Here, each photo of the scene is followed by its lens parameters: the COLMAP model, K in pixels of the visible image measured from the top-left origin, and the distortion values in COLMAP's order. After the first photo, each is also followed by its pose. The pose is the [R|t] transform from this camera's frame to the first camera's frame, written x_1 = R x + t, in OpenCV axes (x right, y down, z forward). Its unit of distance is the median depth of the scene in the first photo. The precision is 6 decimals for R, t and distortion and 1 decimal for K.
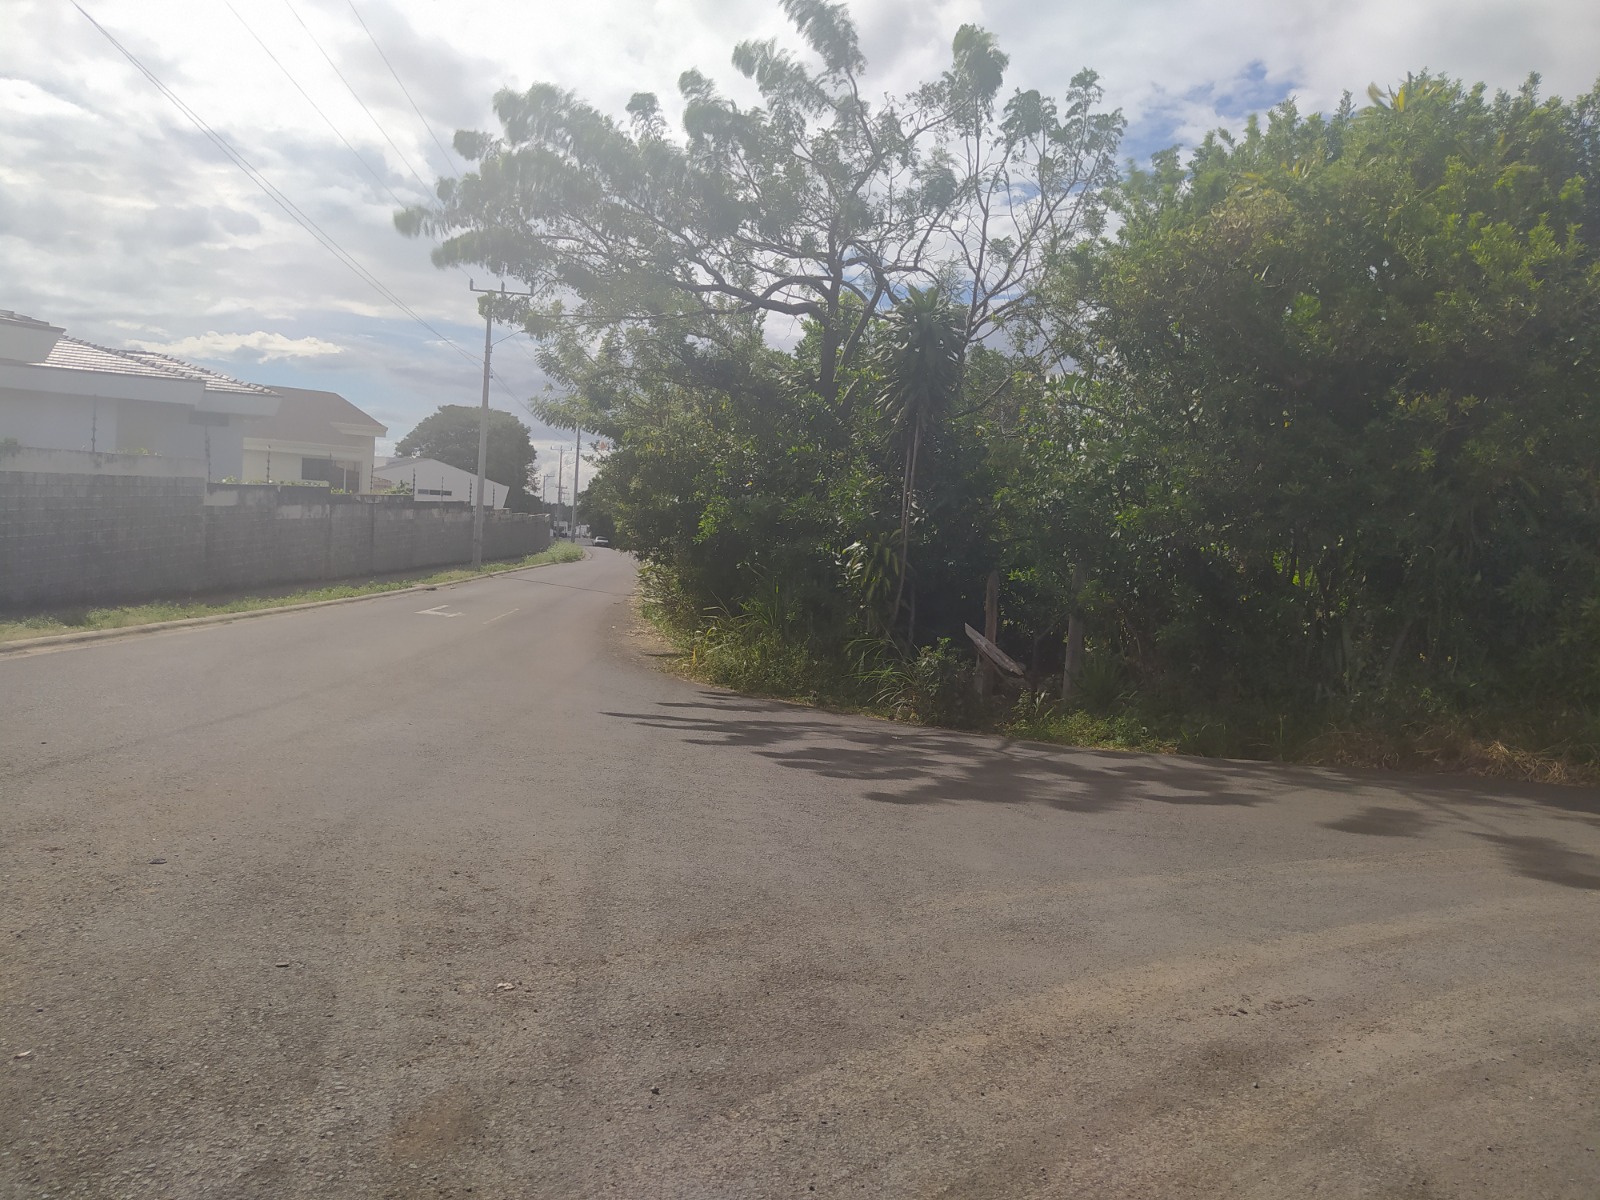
lens RADIAL K [[1122.0, 0, 801.9], [0, 1122.0, 629.5], [0, 0, 1]] dist [0.055152, -0.081635]
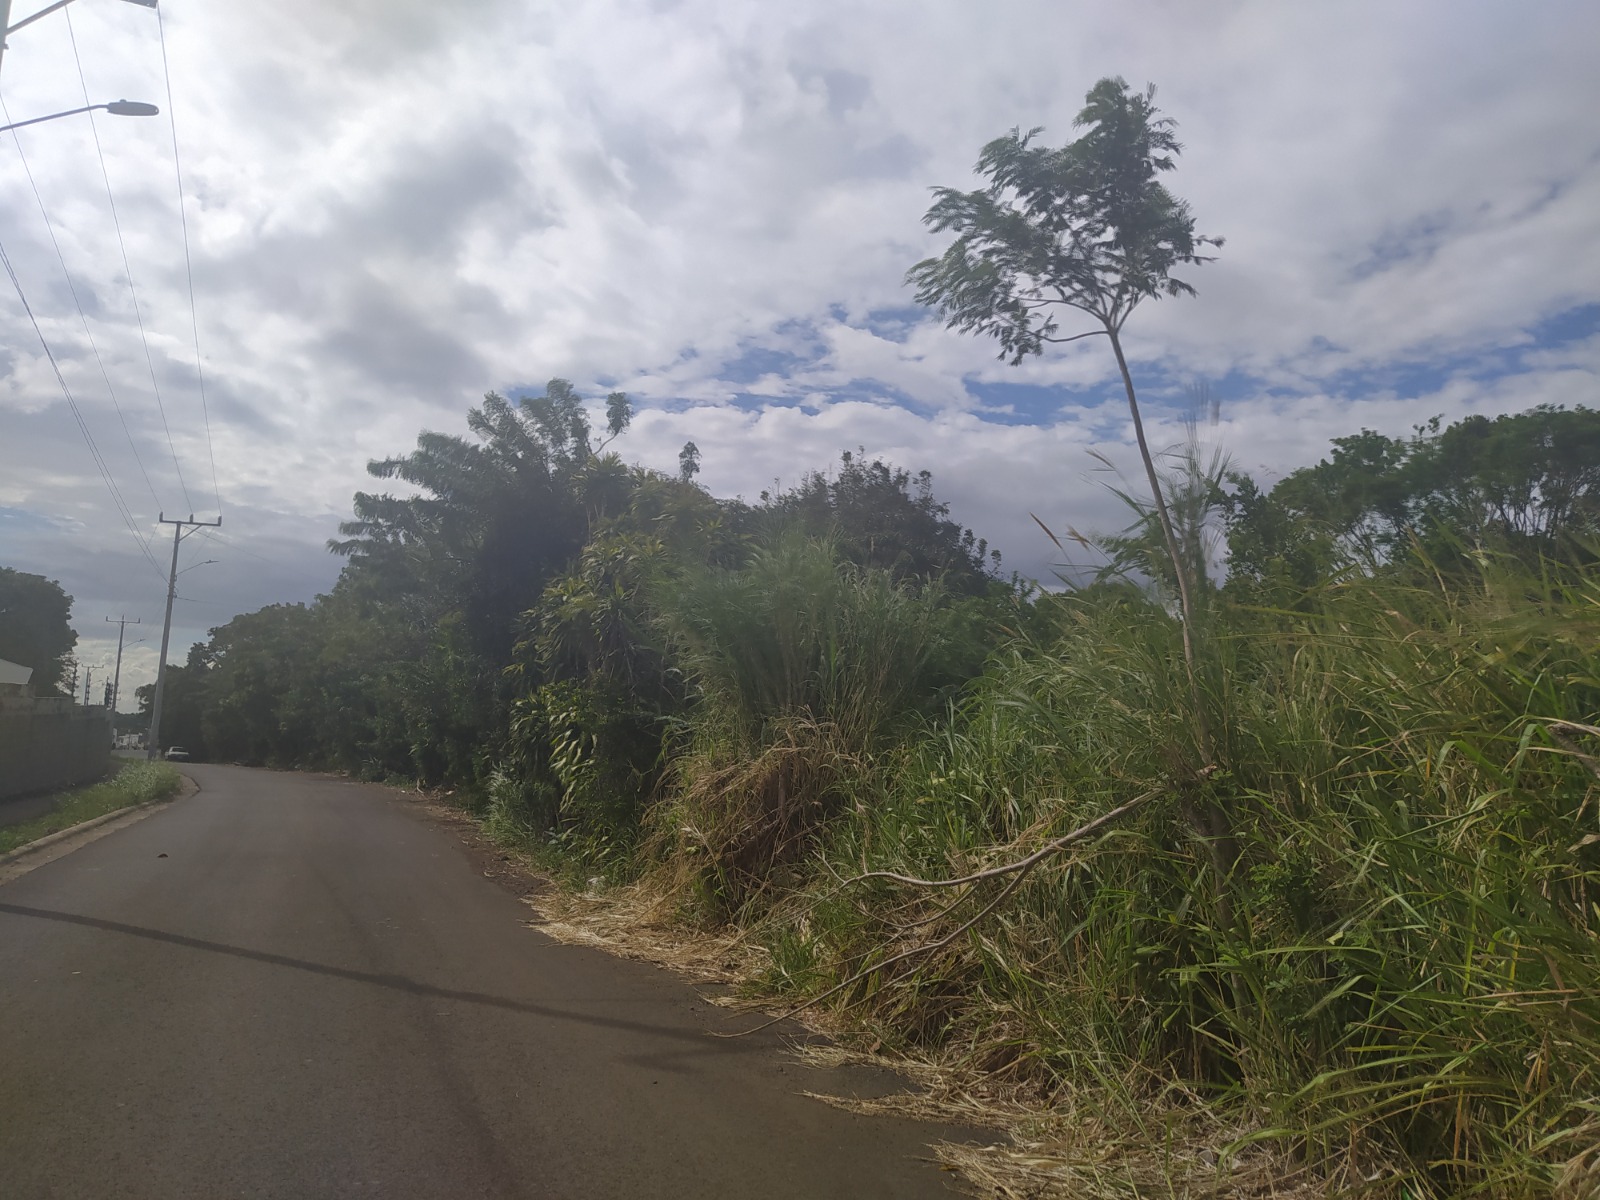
lens RADIAL K [[1122.0, 0, 801.9], [0, 1122.0, 629.5], [0, 0, 1]] dist [0.055152, -0.081635]
pose [[0.941299, 0.008589, 0.337464, -0.051483], [0.050704, 0.984738, -0.166492, -0.017089], [-0.333743, 0.173830, 0.926498, 0.196741]]
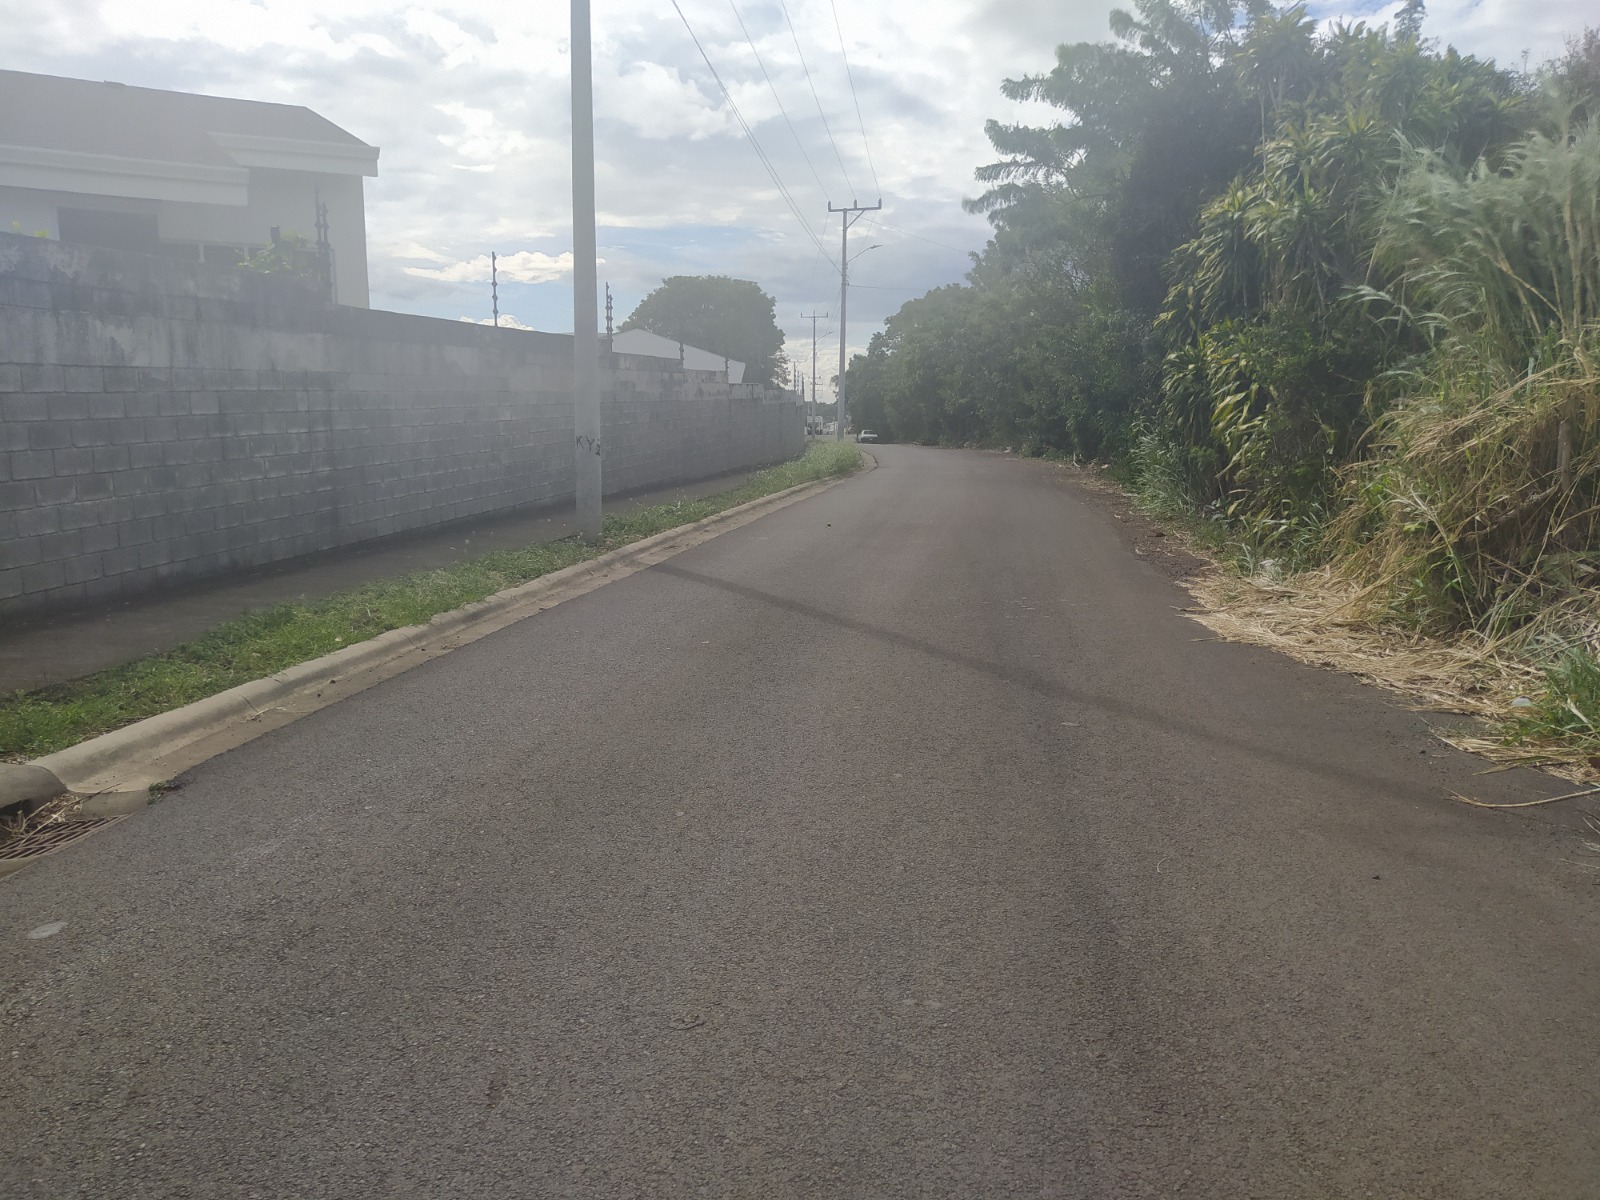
lens RADIAL K [[1122.0, 0, 801.9], [0, 1122.0, 629.5], [0, 0, 1]] dist [0.055152, -0.081635]
pose [[0.973868, -0.022179, -0.226027, -0.049045], [0.043575, 0.994977, 0.090117, -0.016748], [0.222893, -0.097612, 0.969944, 0.214603]]
